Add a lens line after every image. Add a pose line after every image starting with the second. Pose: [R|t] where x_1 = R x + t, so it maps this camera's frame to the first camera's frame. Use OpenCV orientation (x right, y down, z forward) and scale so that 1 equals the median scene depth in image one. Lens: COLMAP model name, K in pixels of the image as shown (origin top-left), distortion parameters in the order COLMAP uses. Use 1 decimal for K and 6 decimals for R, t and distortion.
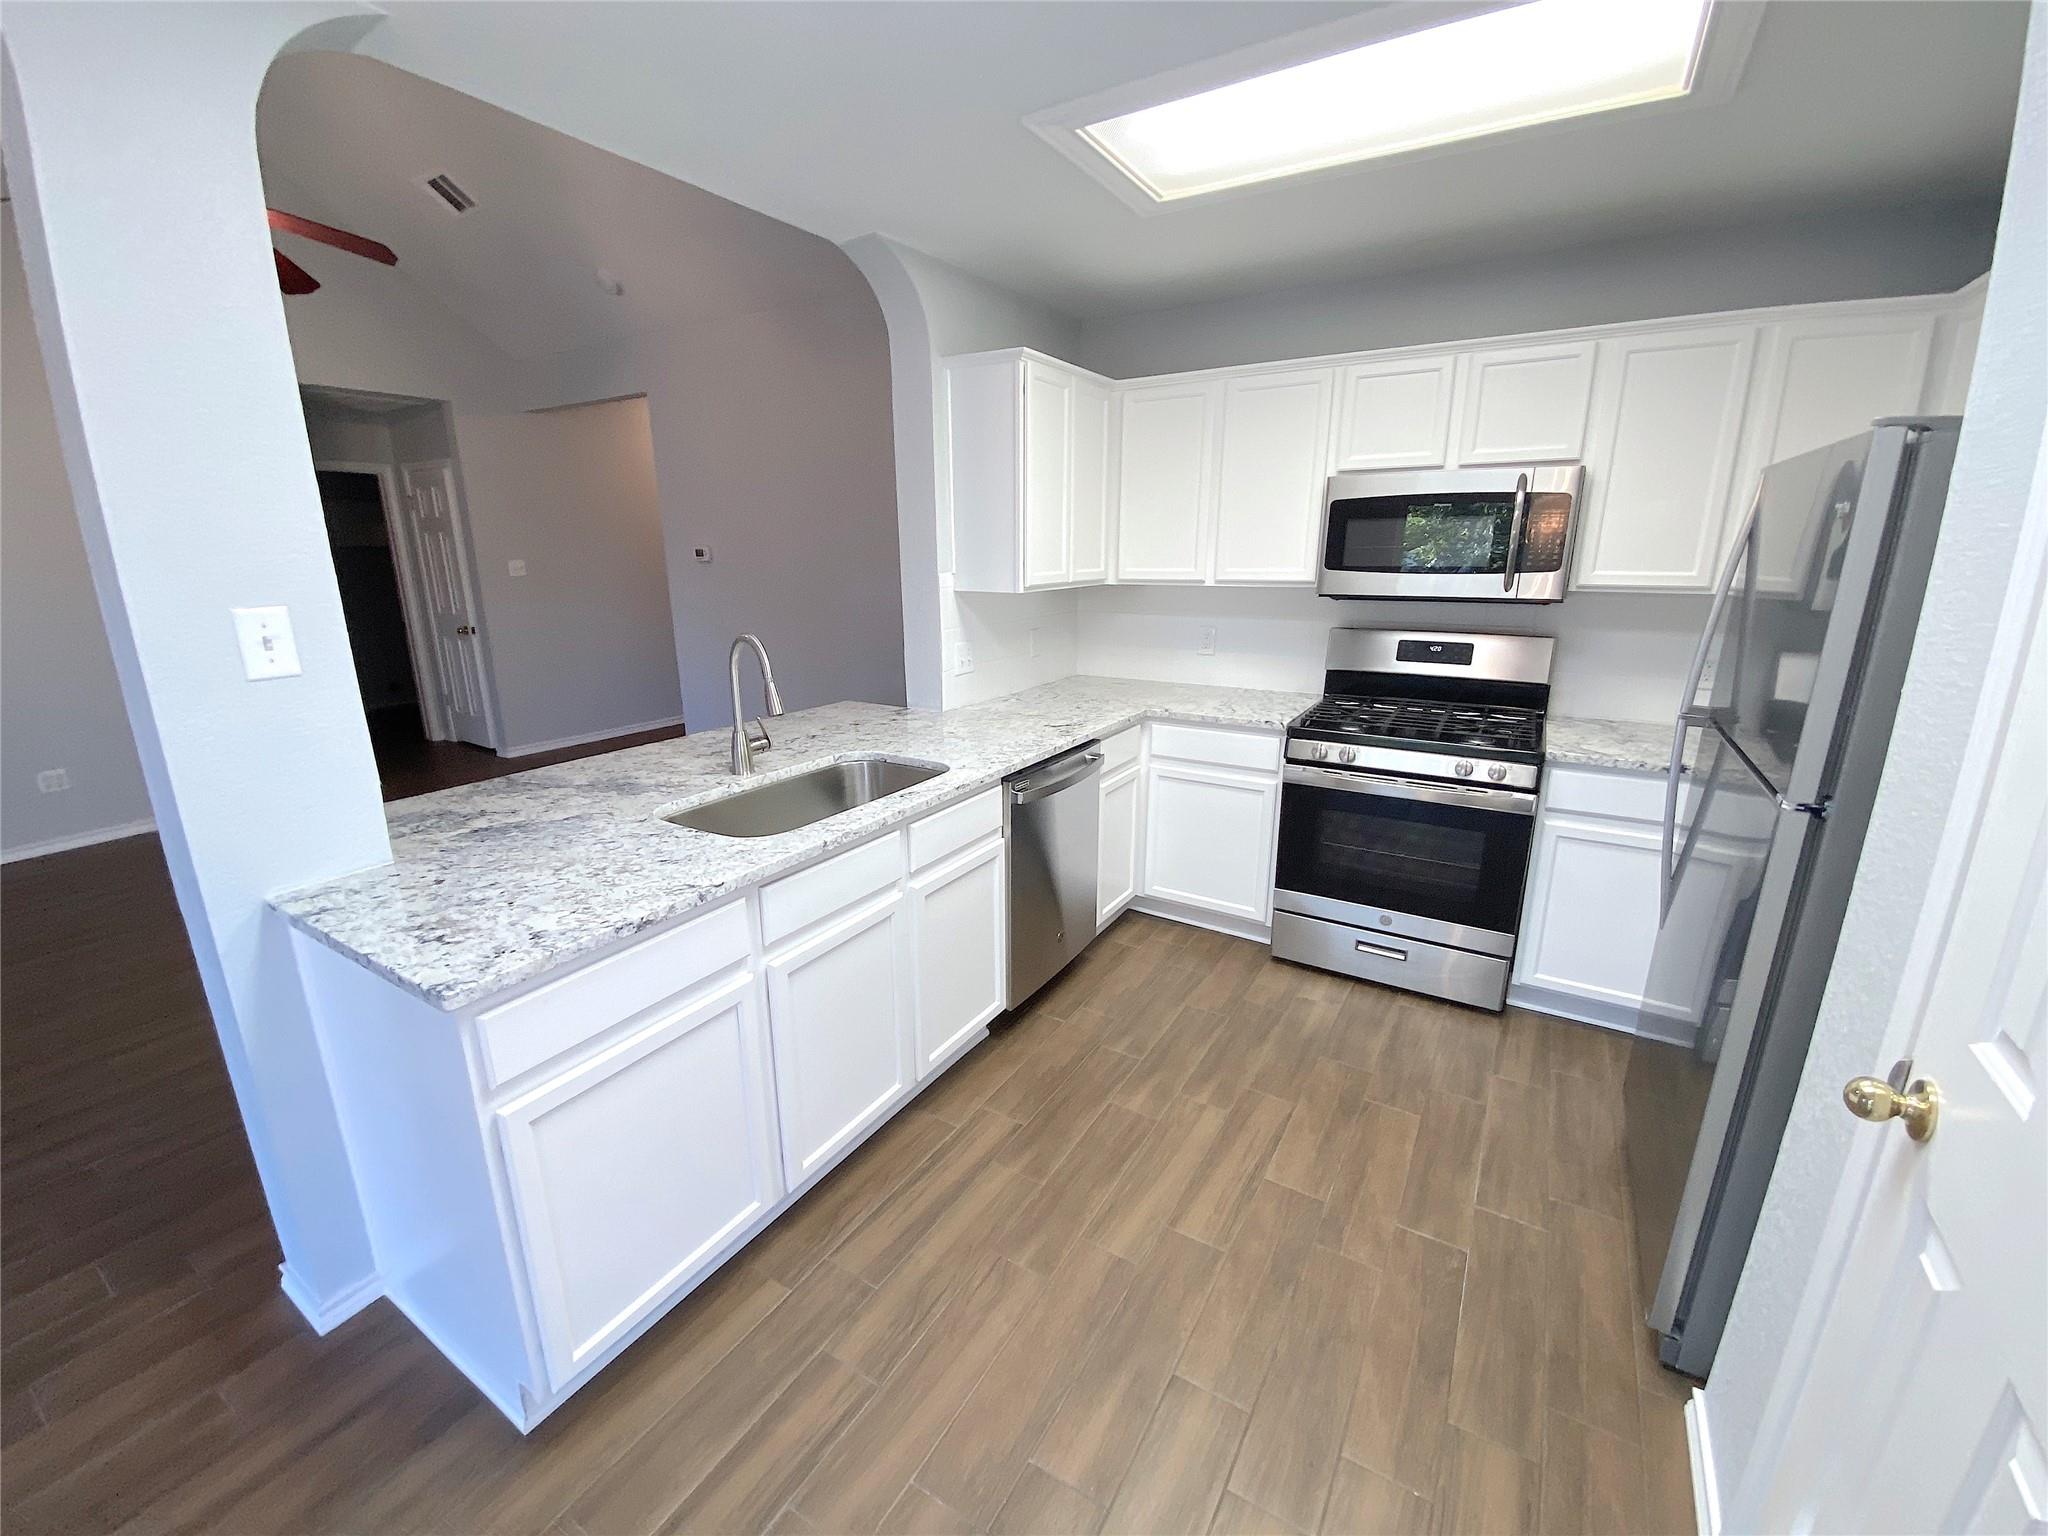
lens RADIAL K [[832.9, 0, 1020.7], [0, 832.9, 762.8], [0, 0, 1]] dist [0.028581, -0.025828]
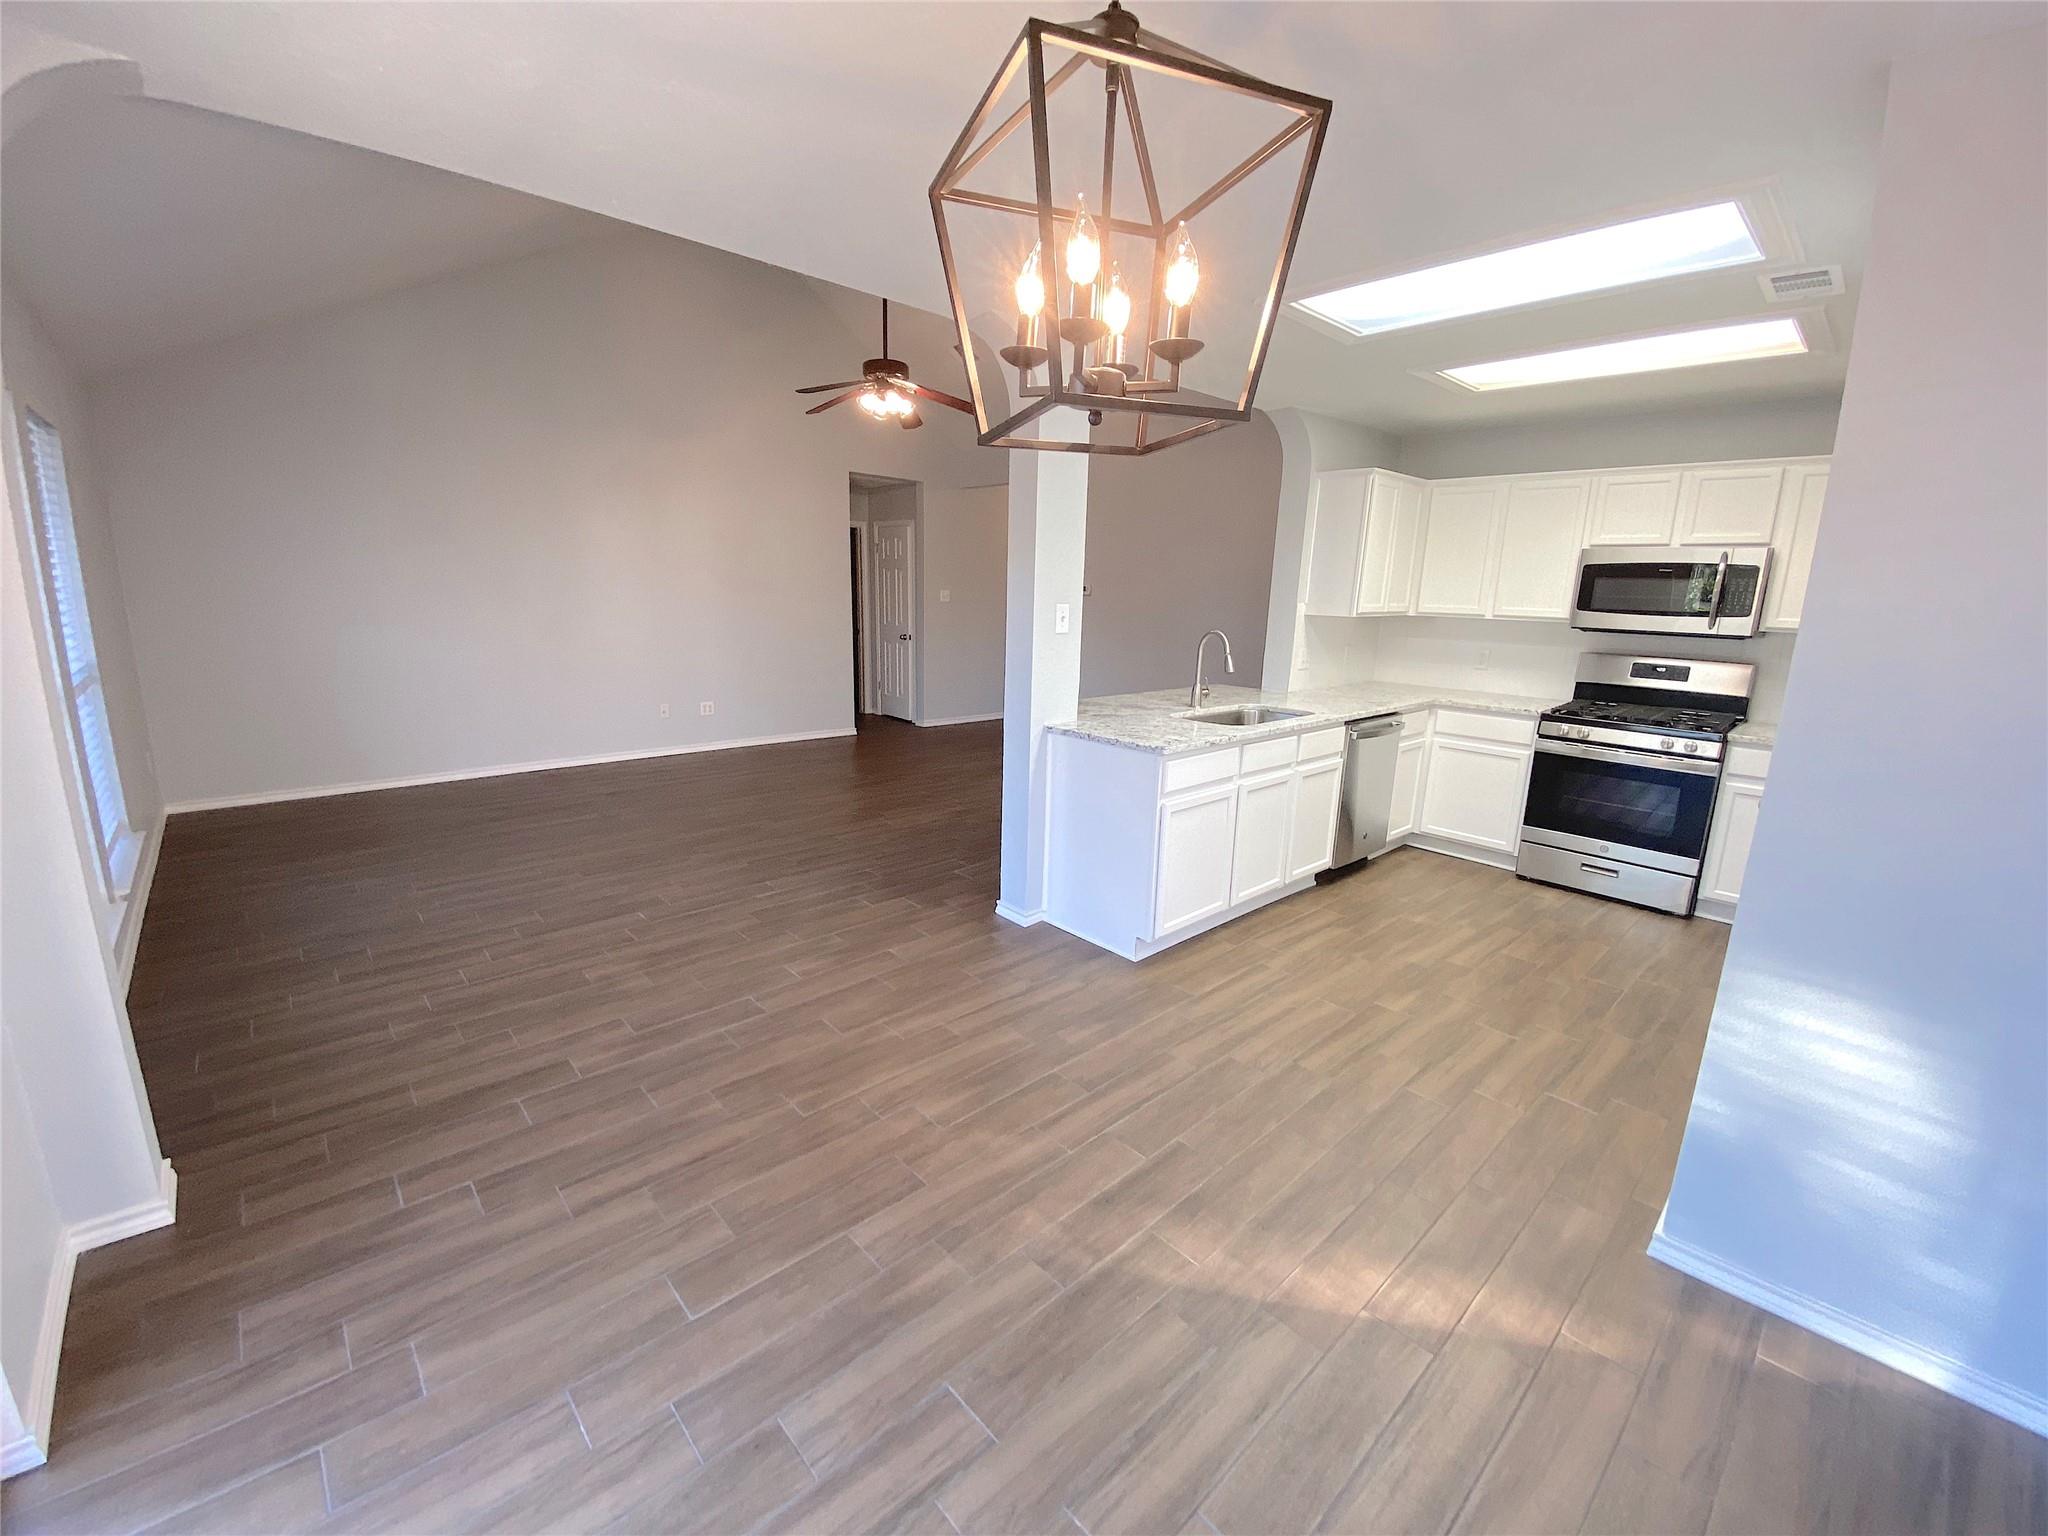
lens RADIAL K [[832.9, 0, 1020.7], [0, 832.9, 762.8], [0, 0, 1]] dist [0.028581, -0.025828]
pose [[0.962313, 0.084731, -0.258406, -0.201793], [-0.096806, 0.994711, -0.034345, 0.210773], [0.254129, 0.058066, 0.965426, -0.767969]]
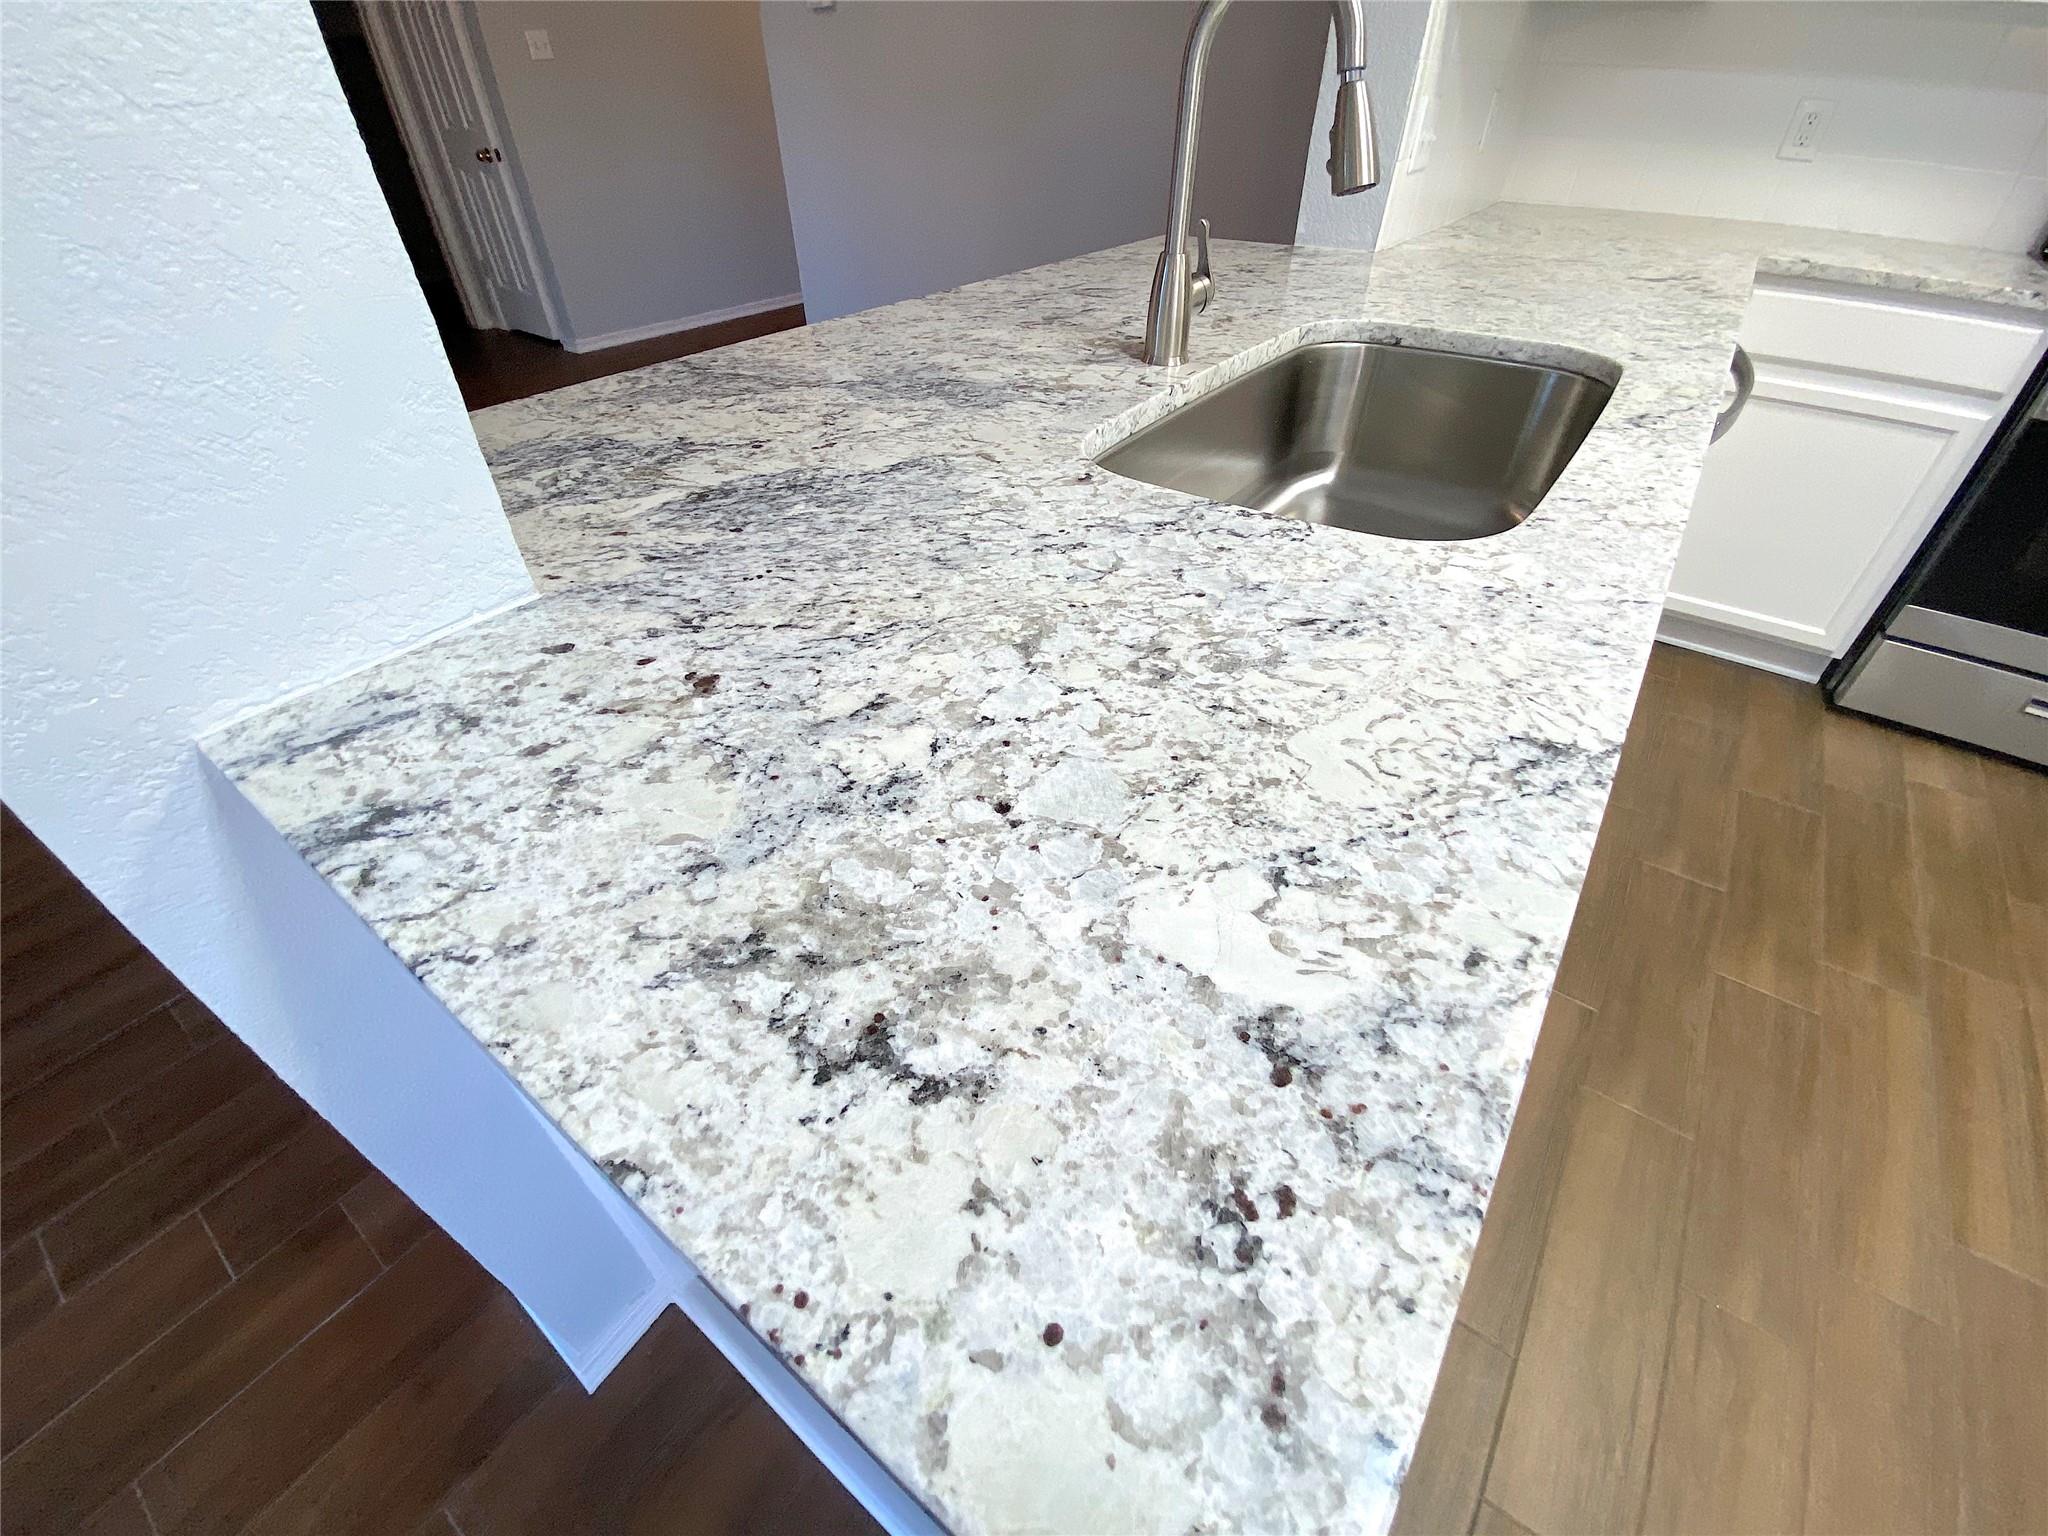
lens RADIAL K [[832.9, 0, 1020.7], [0, 832.9, 762.8], [0, 0, 1]] dist [0.028581, -0.025828]
pose [[0.996721, 0.048945, -0.064436, -0.335291], [-0.017789, 0.909379, 0.415589, 0.020235], [0.078937, -0.413080, 0.907267, 0.430543]]
